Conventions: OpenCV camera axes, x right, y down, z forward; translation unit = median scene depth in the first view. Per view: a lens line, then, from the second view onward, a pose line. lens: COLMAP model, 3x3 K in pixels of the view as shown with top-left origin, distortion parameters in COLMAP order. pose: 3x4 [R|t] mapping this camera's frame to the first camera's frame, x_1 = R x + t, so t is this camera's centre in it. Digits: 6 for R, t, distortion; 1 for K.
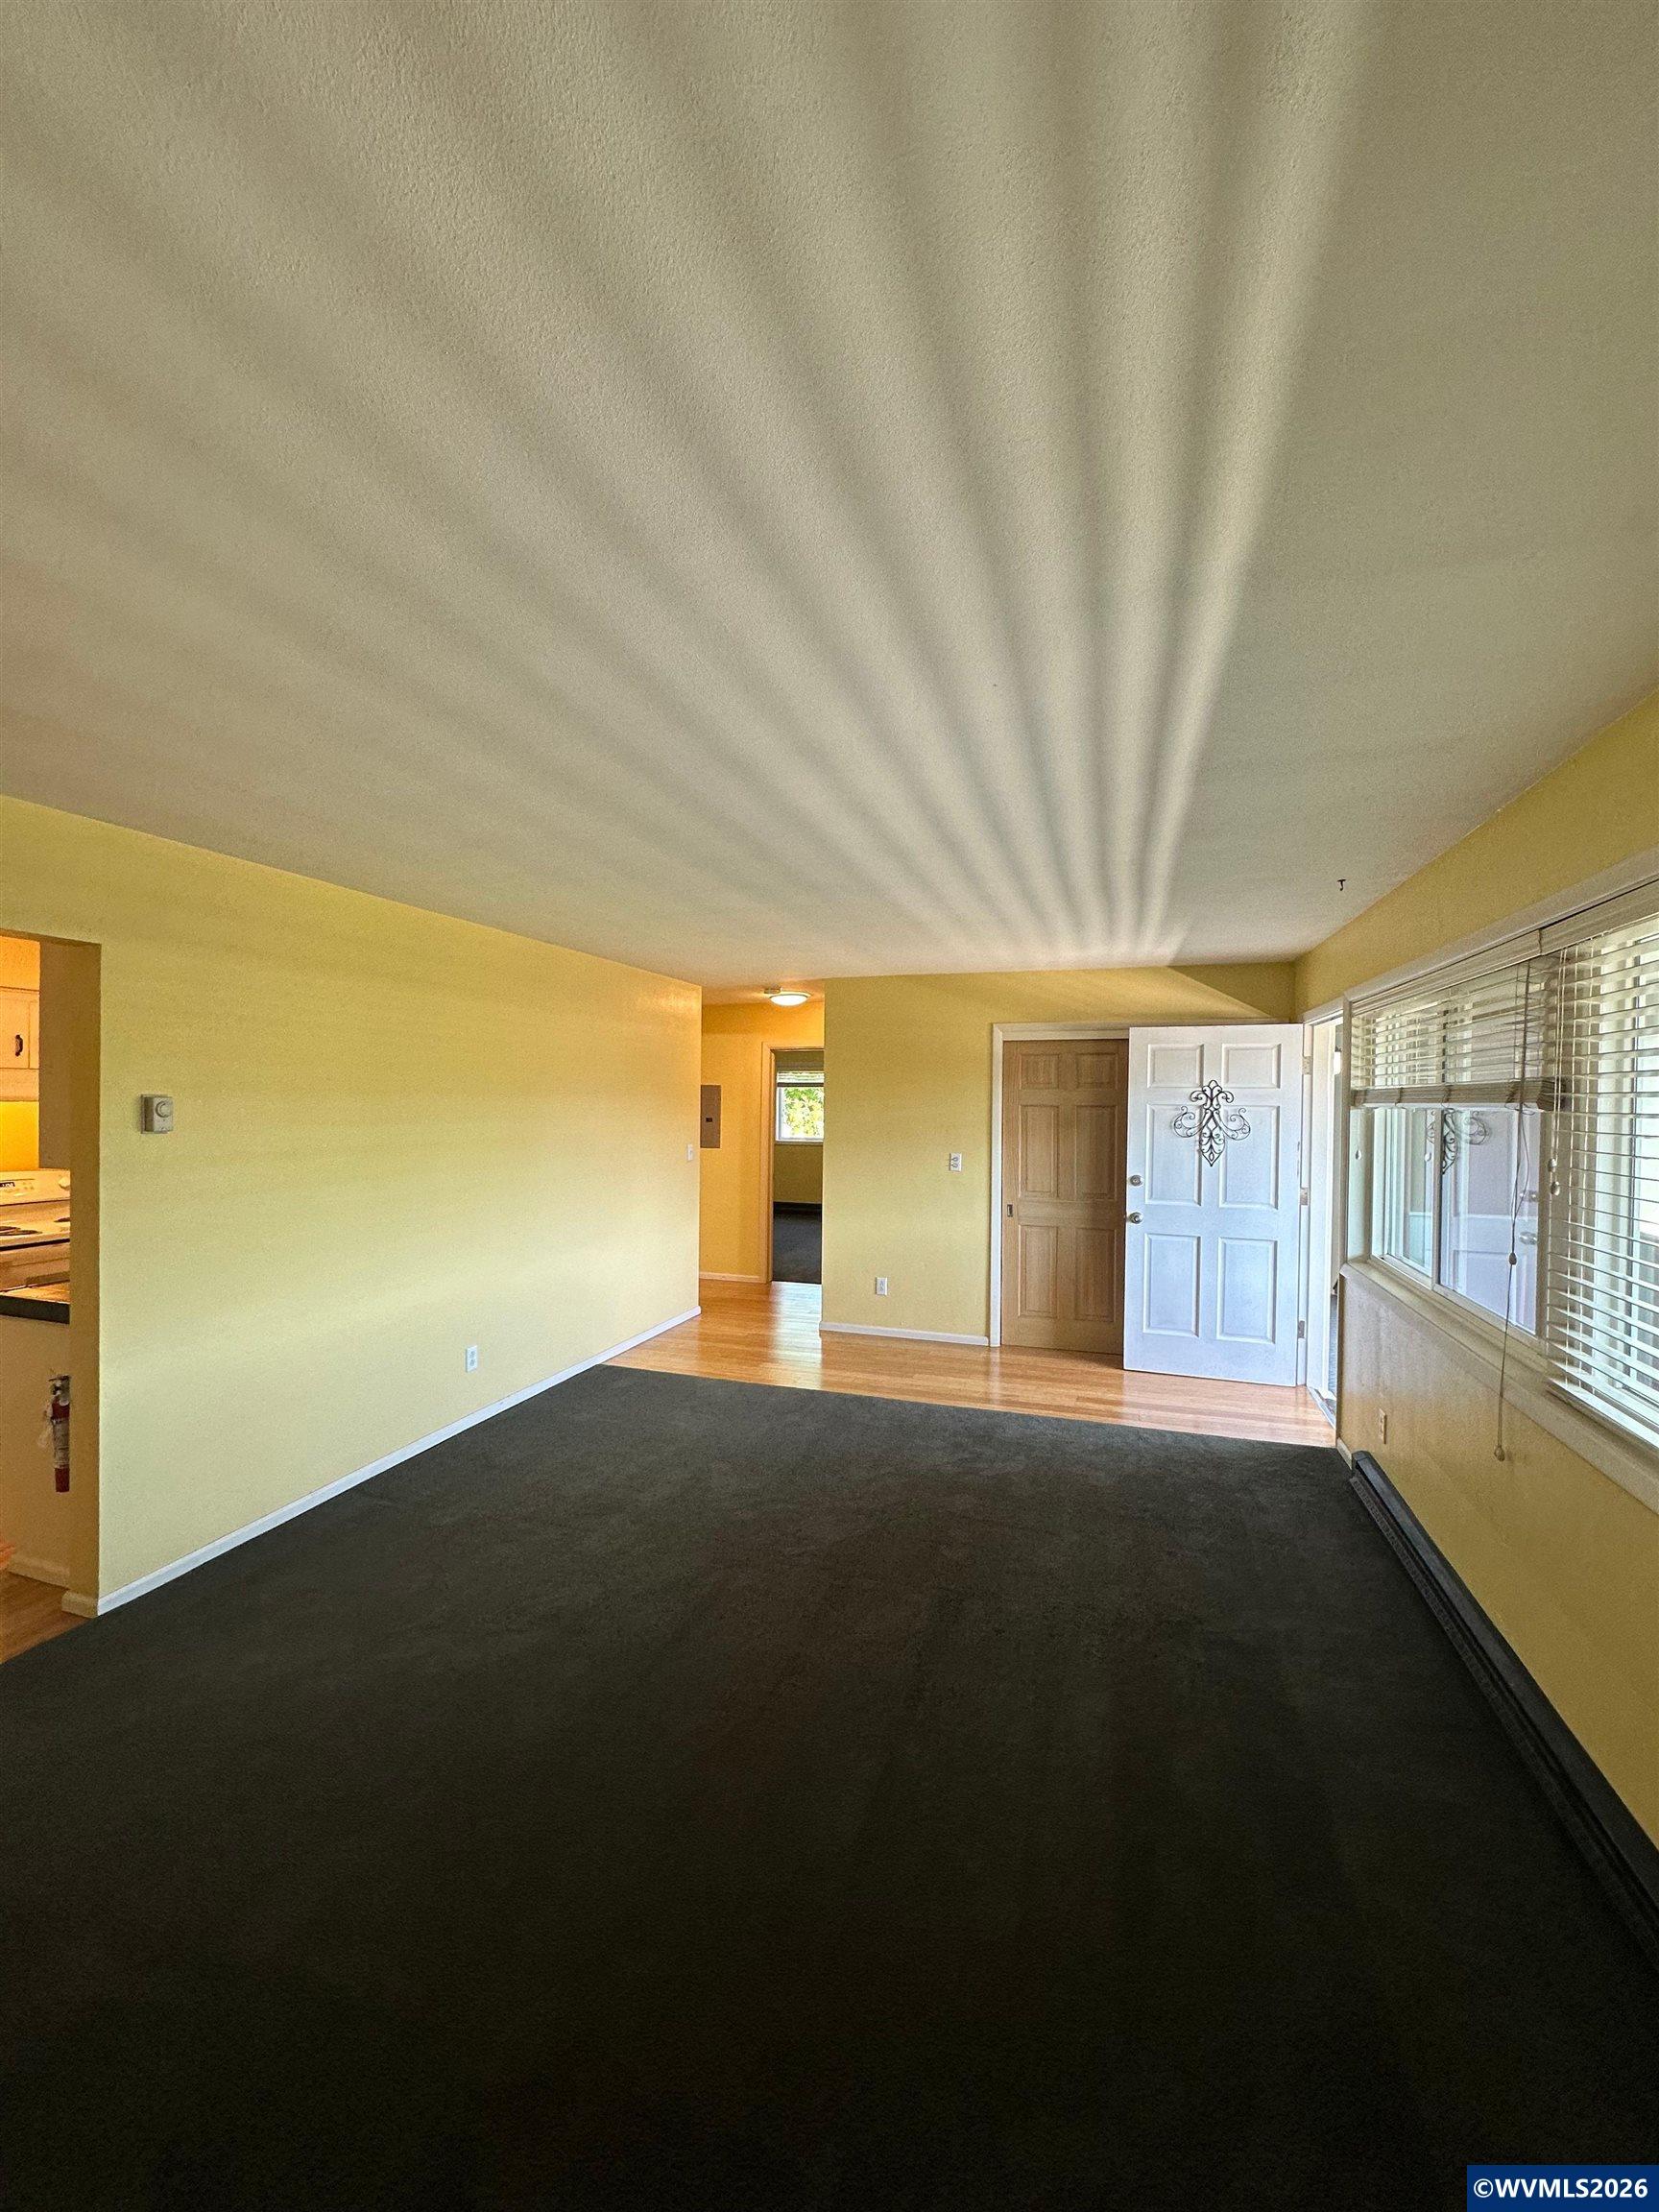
lens RADIAL K [[879.7, 0, 830.3], [0, 879.7, 1104.0], [0, 0, 1]] dist [-0.006728, 0.000905]
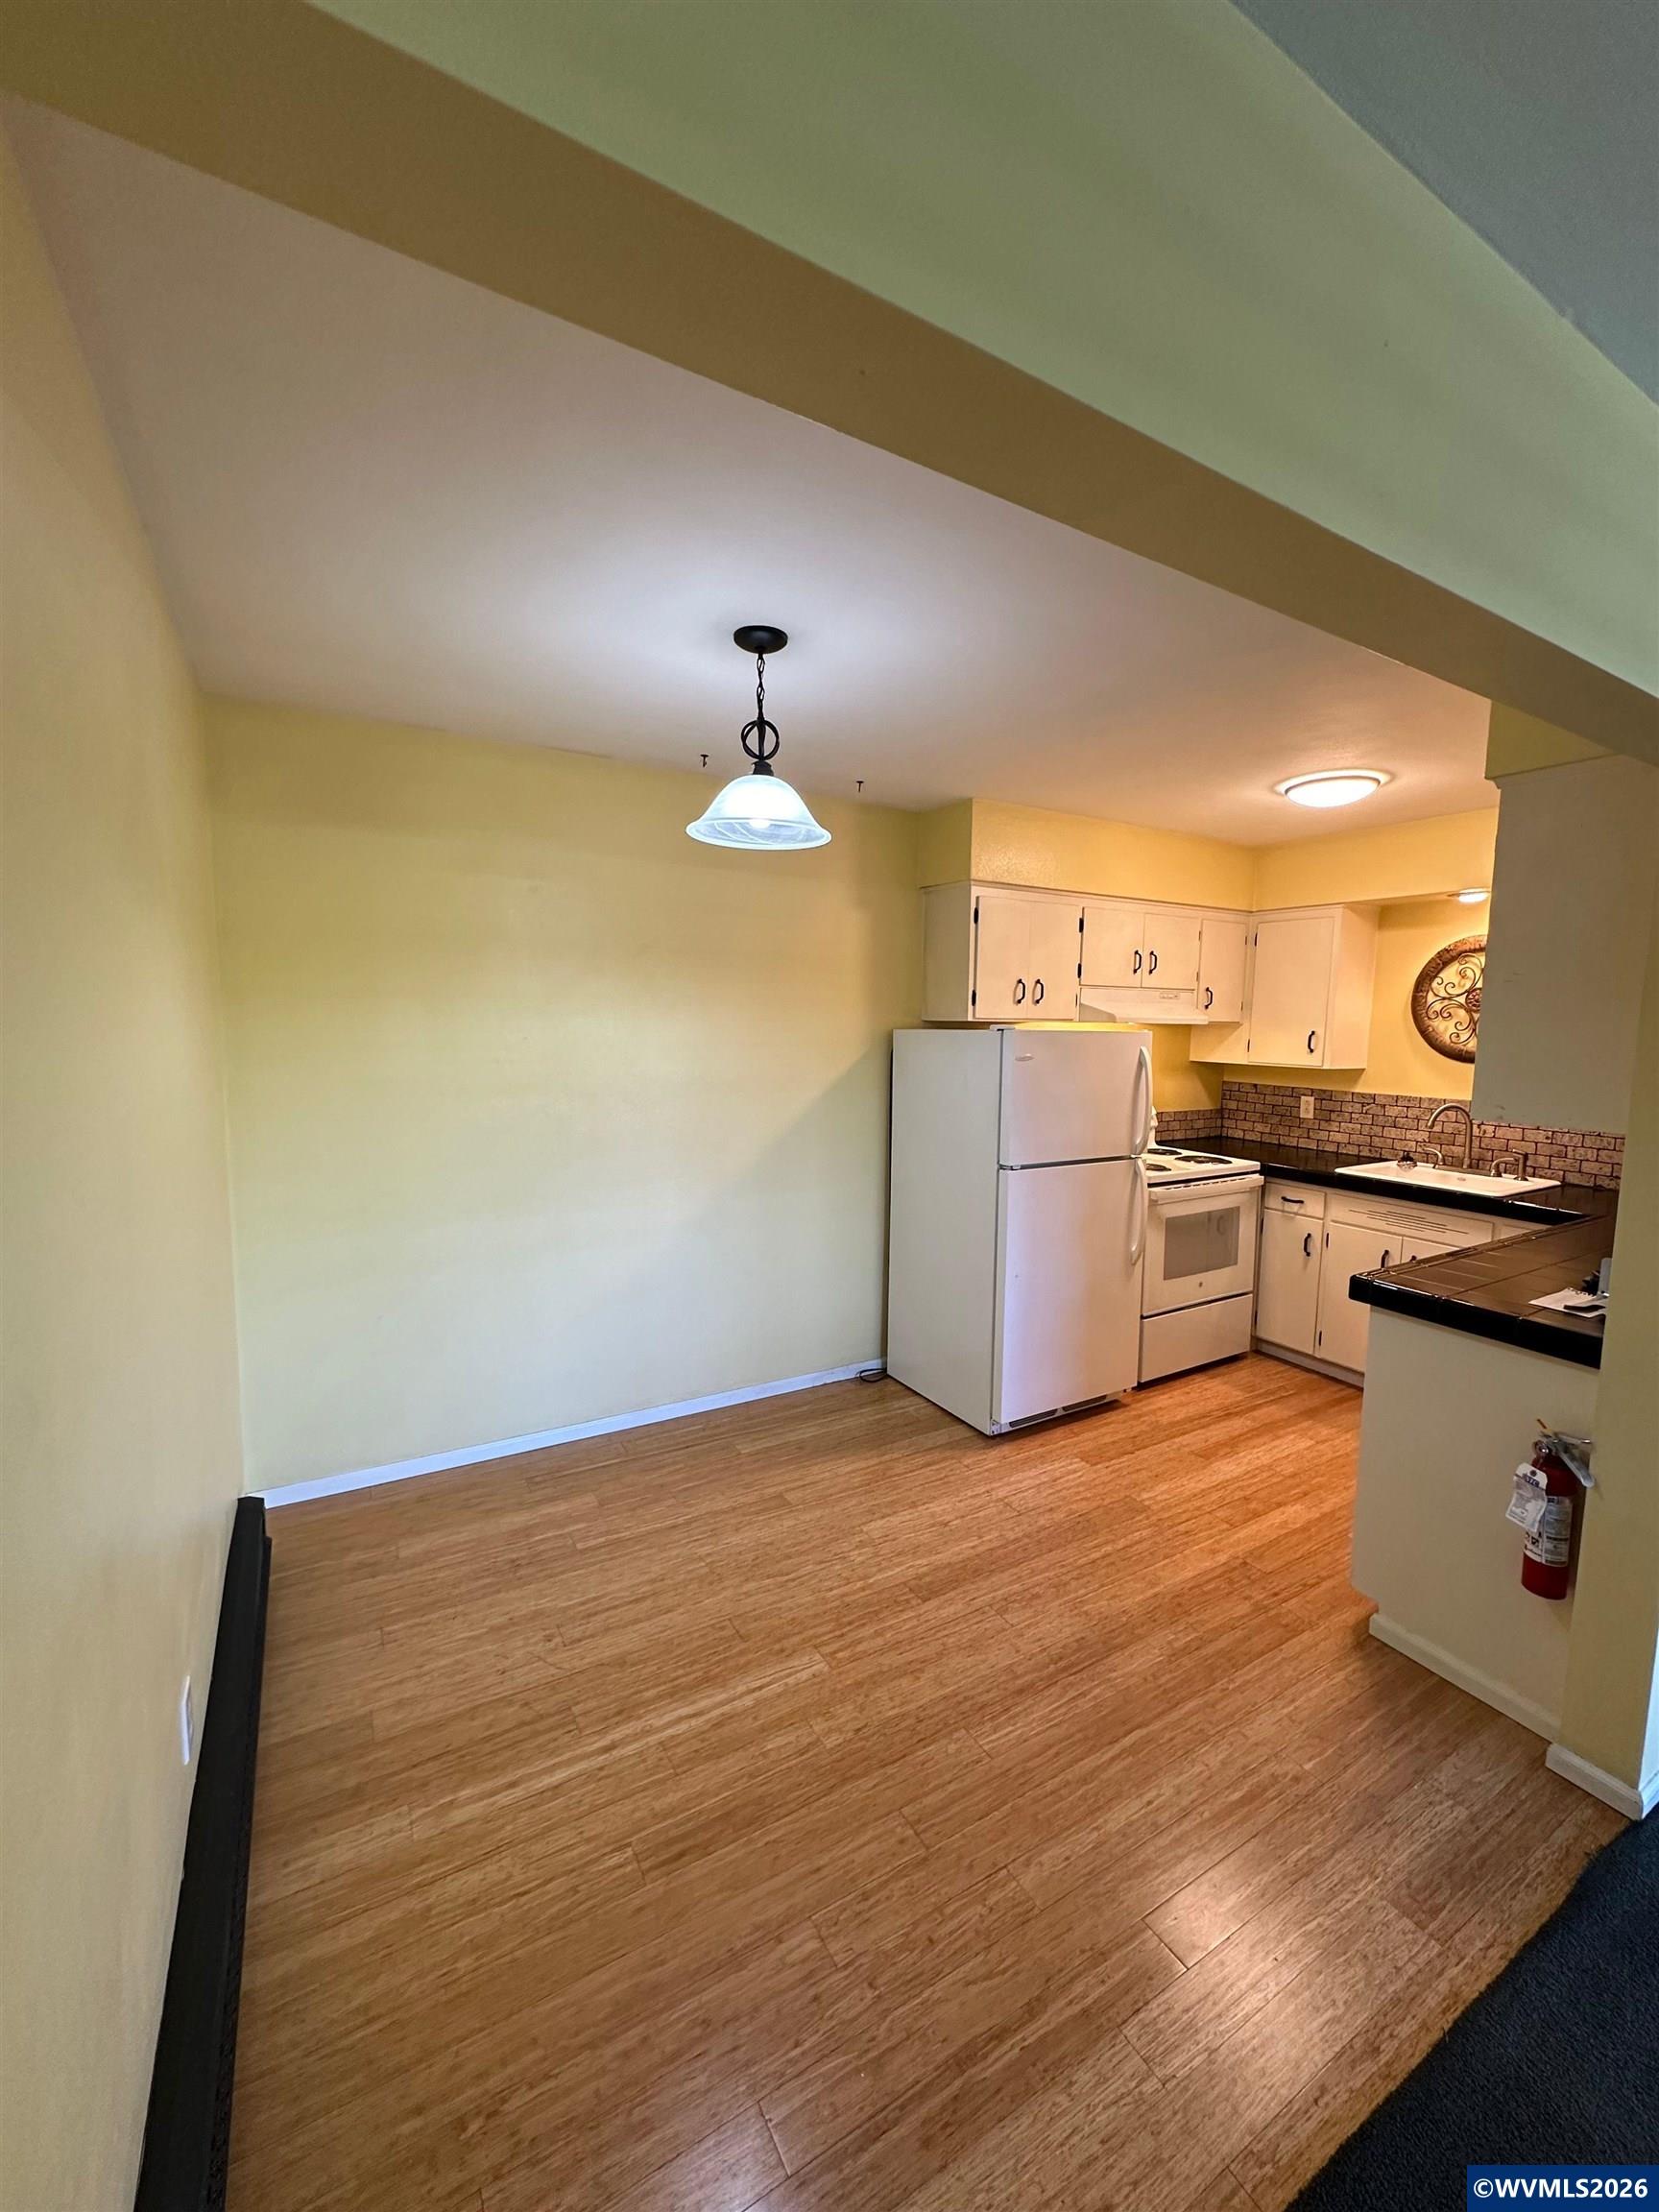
lens RADIAL K [[879.7, 0, 832.7], [0, 879.7, 1112.1], [0, 0, 1]] dist [-0.006728, 0.000905]
pose [[0.746220, 0.072209, -0.661772, -0.469055], [-0.011356, 0.995336, 0.095801, 0.003232], [0.665603, -0.063973, 0.743559, 0.077757]]
